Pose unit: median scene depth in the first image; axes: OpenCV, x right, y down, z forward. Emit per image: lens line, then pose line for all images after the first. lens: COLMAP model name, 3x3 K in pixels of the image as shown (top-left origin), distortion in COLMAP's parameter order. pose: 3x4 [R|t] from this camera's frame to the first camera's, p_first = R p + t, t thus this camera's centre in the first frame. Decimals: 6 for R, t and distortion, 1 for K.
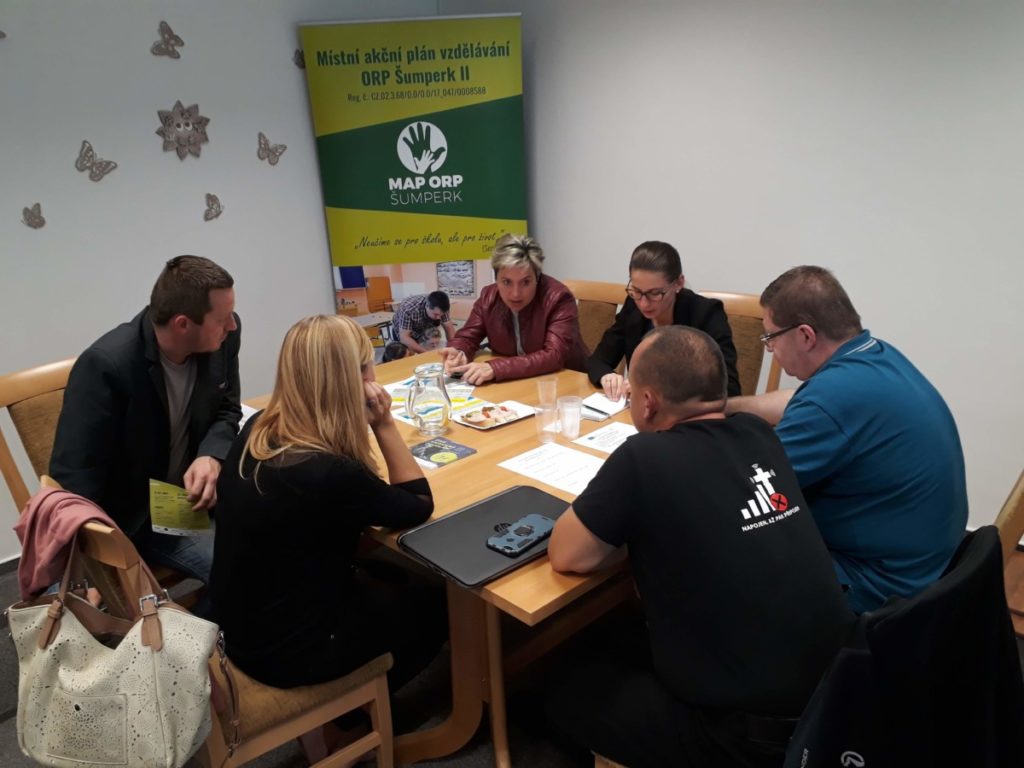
lens RADIAL K [[820.4, 0, 518.0], [0, 820.4, 401.7], [0, 0, 1]] dist [0.005783, -0.022091]
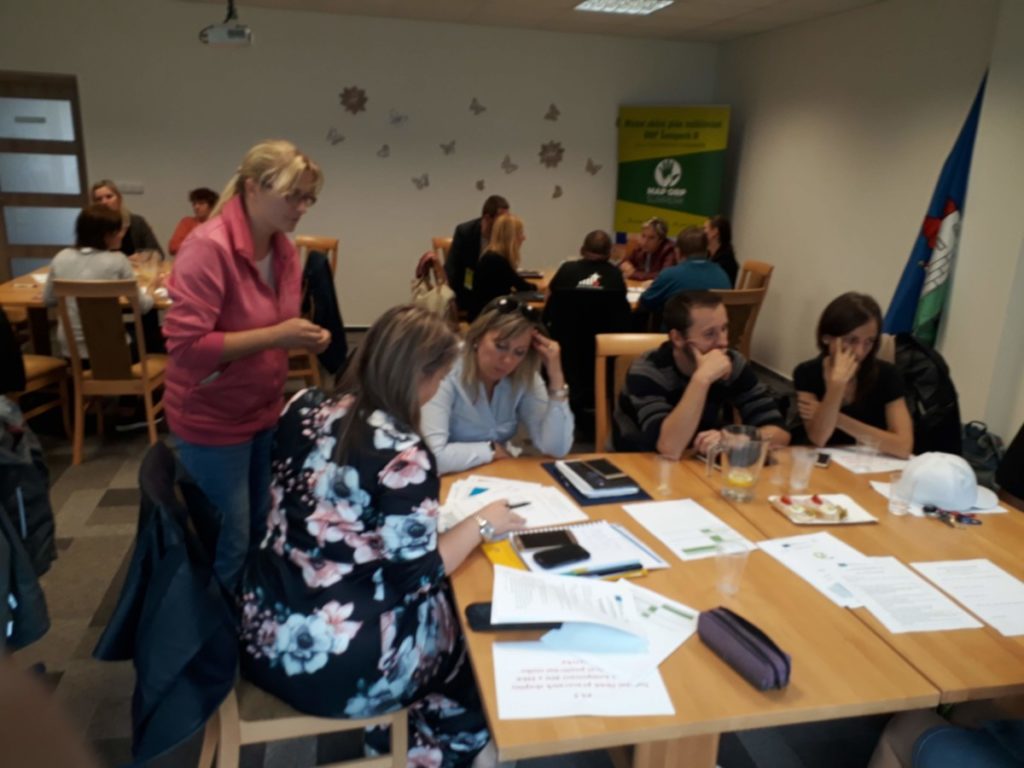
lens RADIAL K [[794.3, 0, 507.2], [0, 794.3, 399.1], [0, 0, 1]] dist [0.000600, -0.012240]
pose [[0.794021, 0.250963, -0.553668, 0.737123], [-0.260739, 0.963368, 0.062740, 0.169155], [0.549132, 0.094546, 0.830371, -0.659982]]
